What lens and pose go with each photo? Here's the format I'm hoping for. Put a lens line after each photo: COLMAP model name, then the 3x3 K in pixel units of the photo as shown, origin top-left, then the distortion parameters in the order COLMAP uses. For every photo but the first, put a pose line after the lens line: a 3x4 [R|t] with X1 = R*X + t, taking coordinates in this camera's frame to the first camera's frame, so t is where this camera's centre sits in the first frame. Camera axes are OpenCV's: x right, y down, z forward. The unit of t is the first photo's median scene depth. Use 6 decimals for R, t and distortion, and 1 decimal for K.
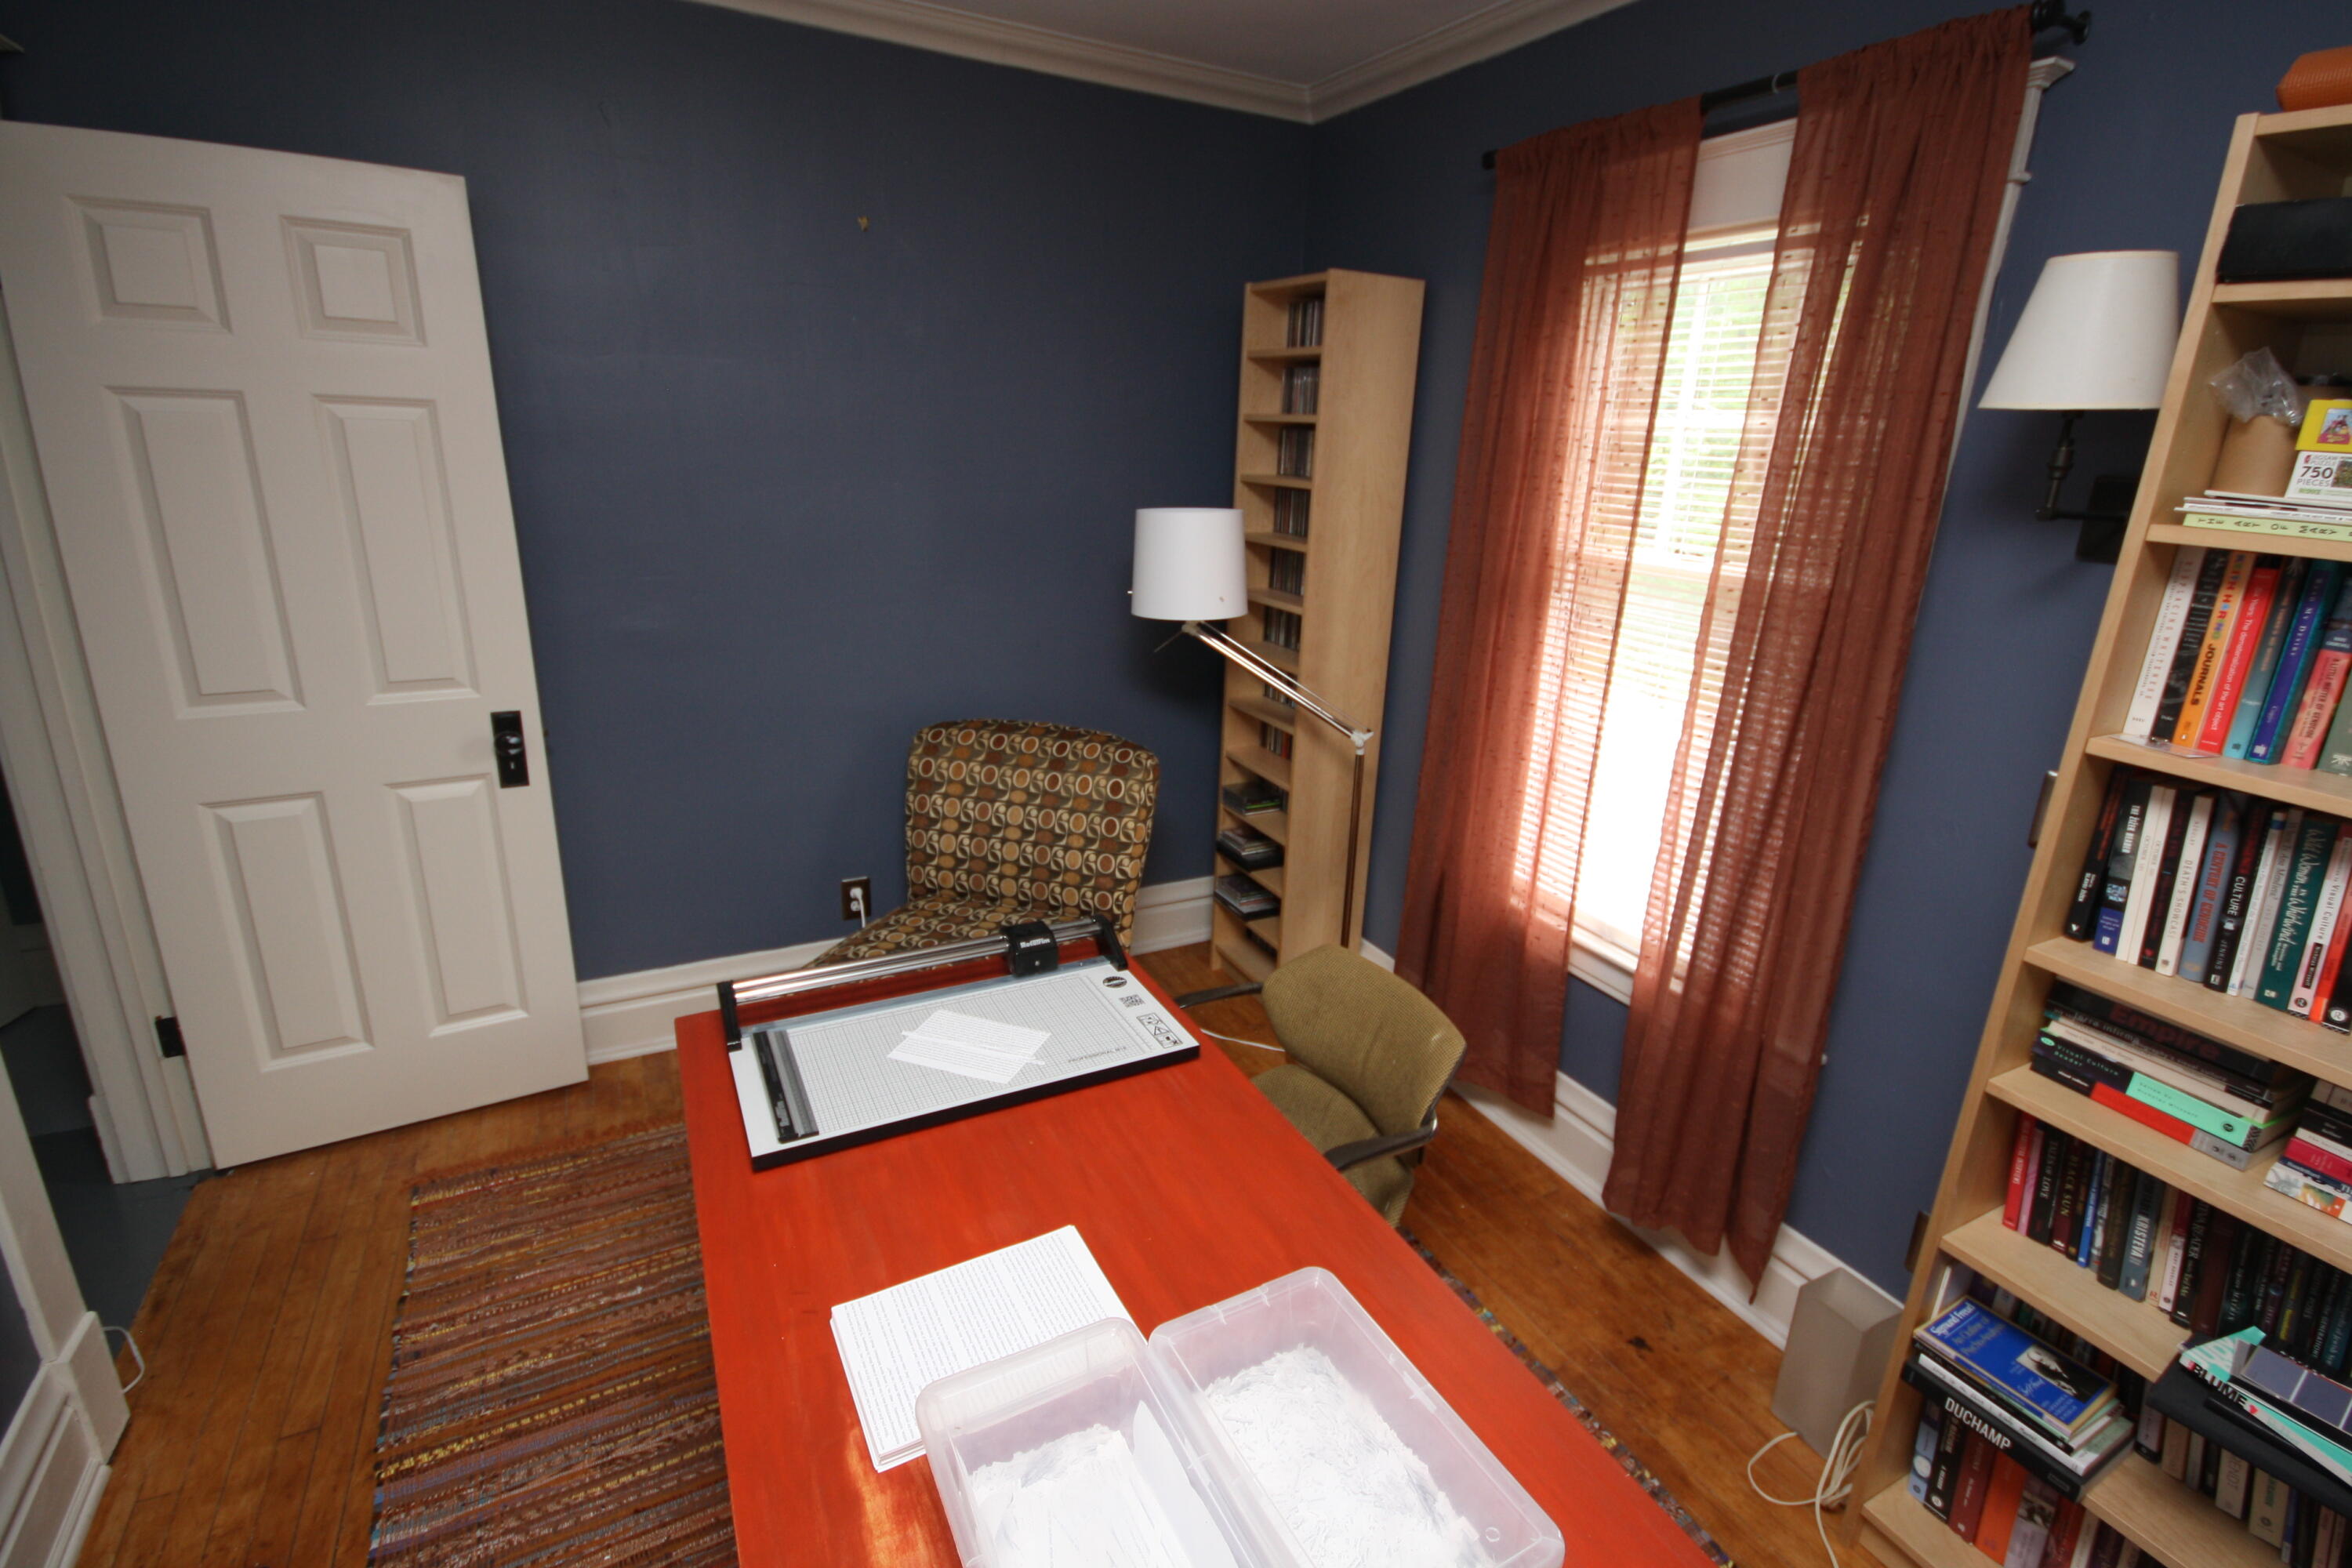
lens RADIAL K [[1103.2, 0, 1198.1], [0, 1103.2, 782.7], [0, 0, 1]] dist [0.001623, -0.000271]
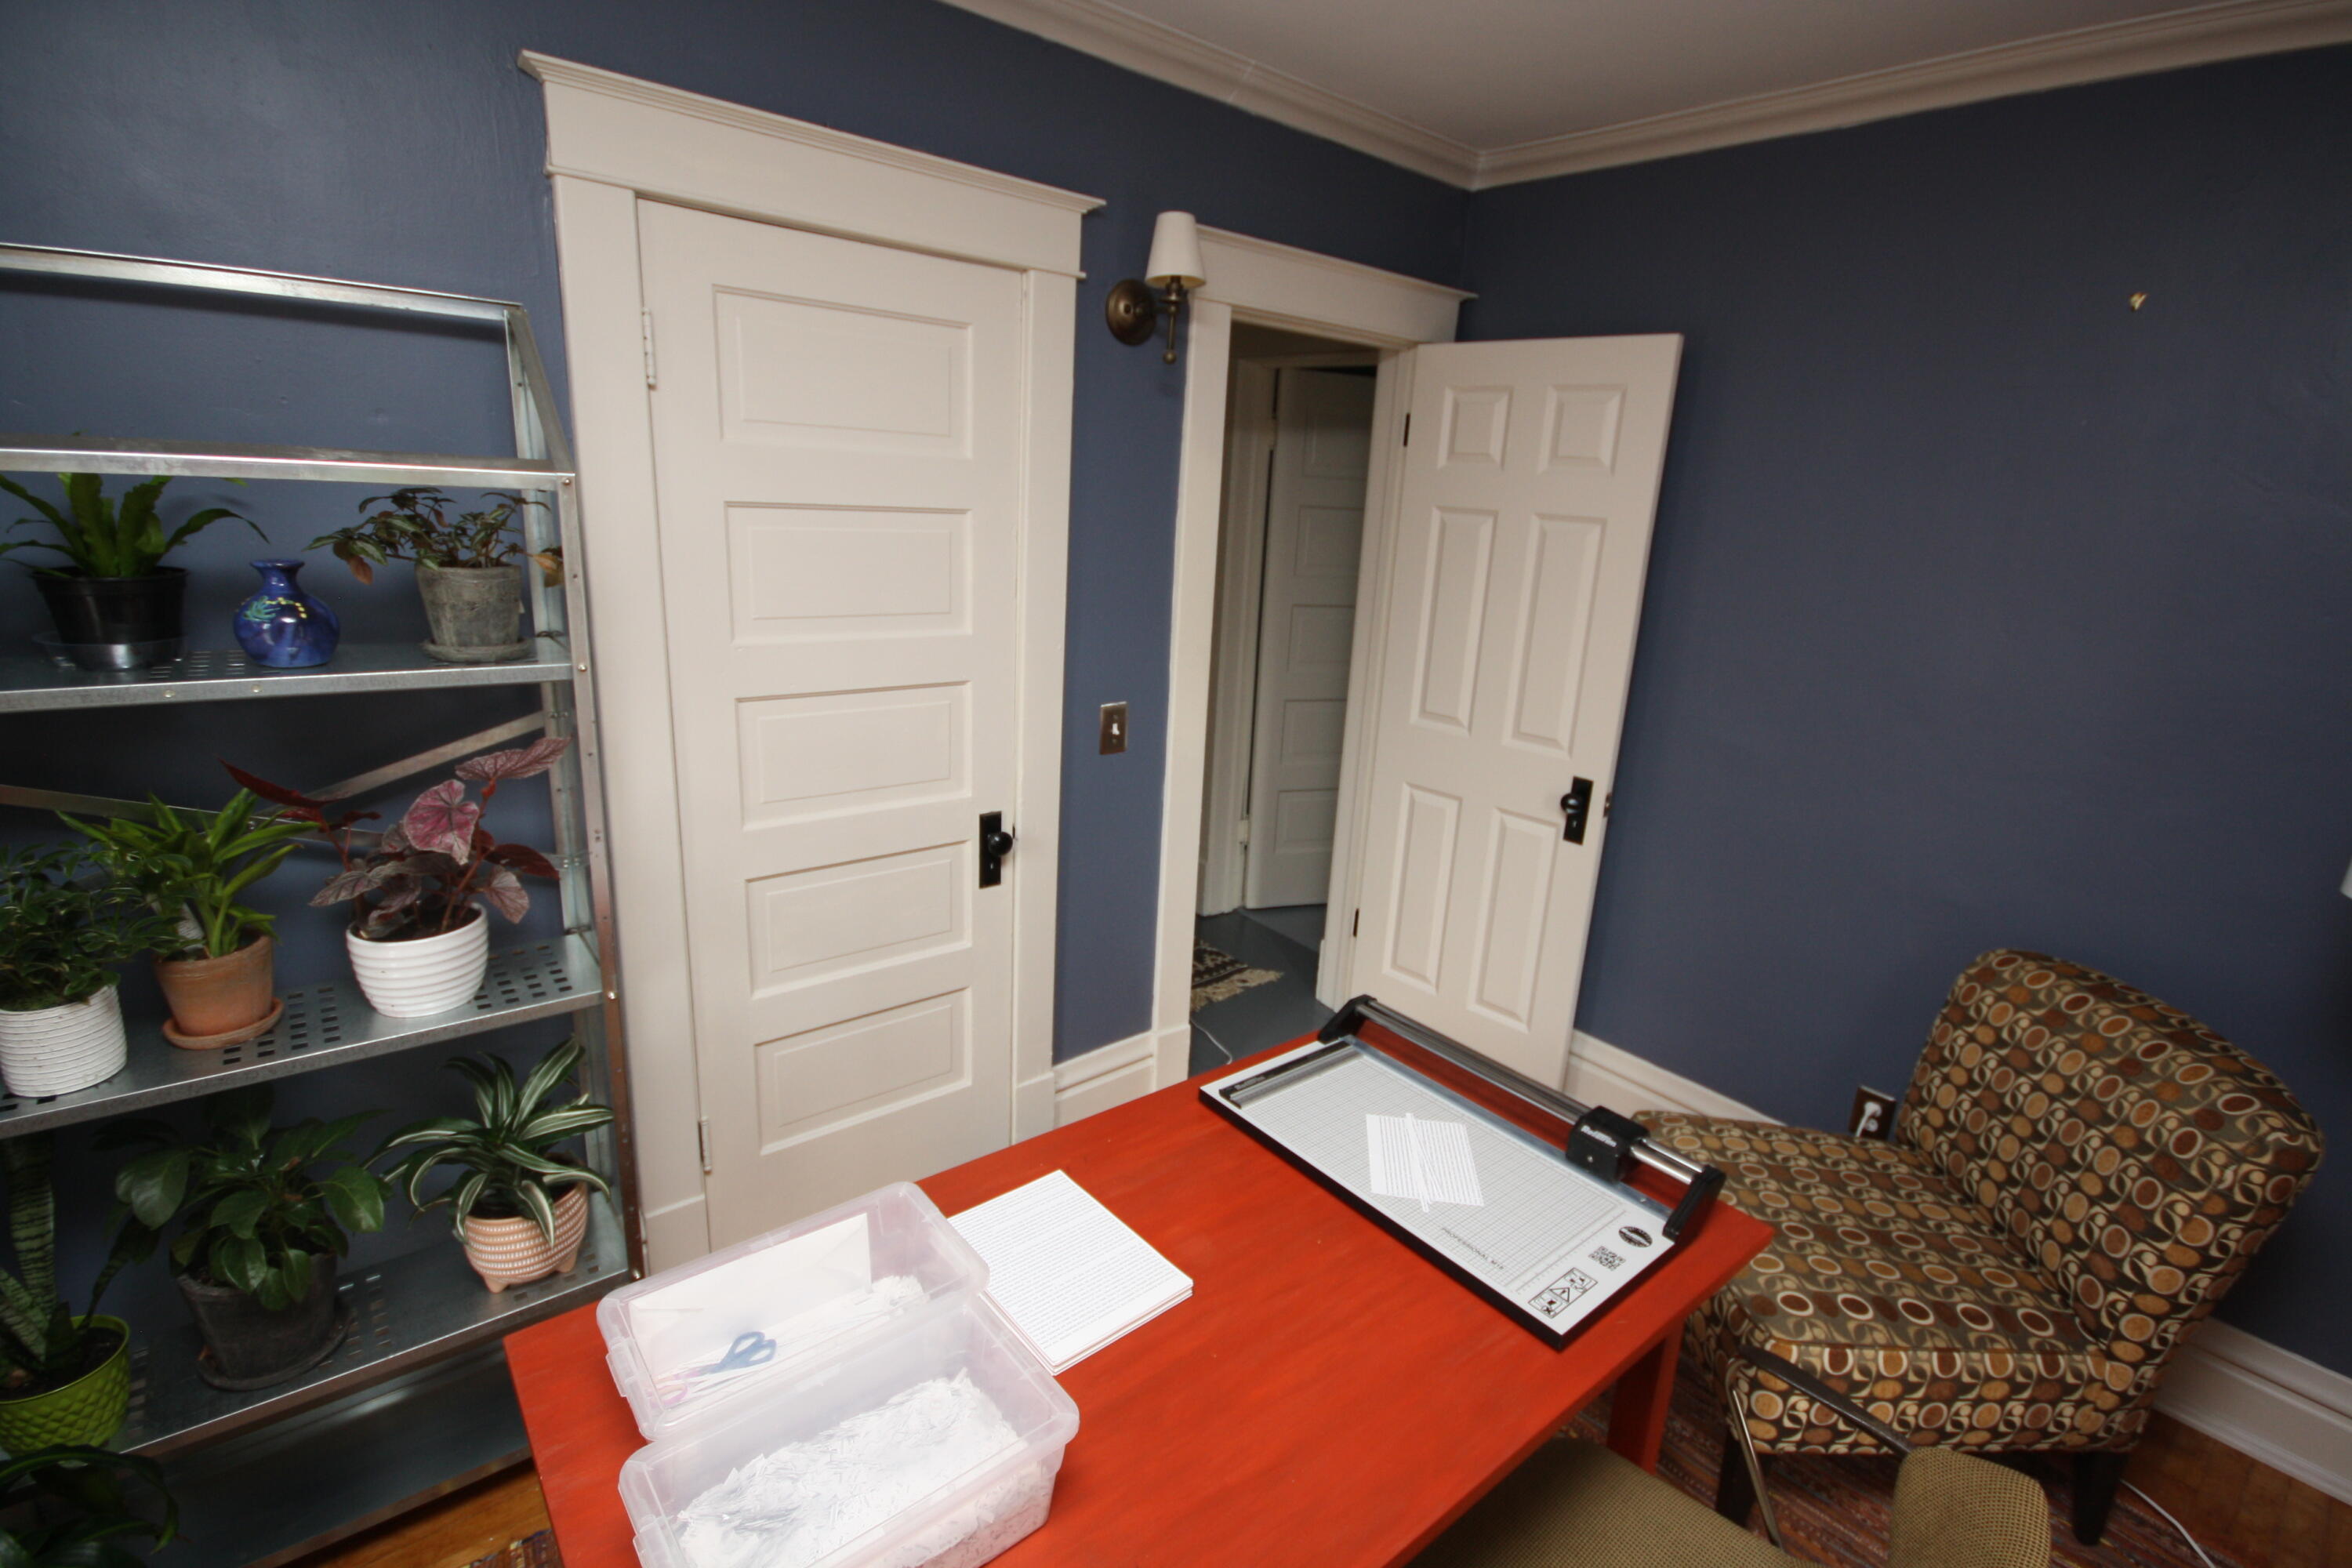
lens RADIAL K [[1103.2, 0, 1198.6], [0, 1103.2, 780.8], [0, 0, 1]] dist [0.001623, -0.000271]
pose [[0.203673, 0.226334, -0.952518, 0.349282], [-0.345150, 0.927047, 0.146480, -0.081187], [0.916182, 0.298927, 0.266933, 0.279654]]
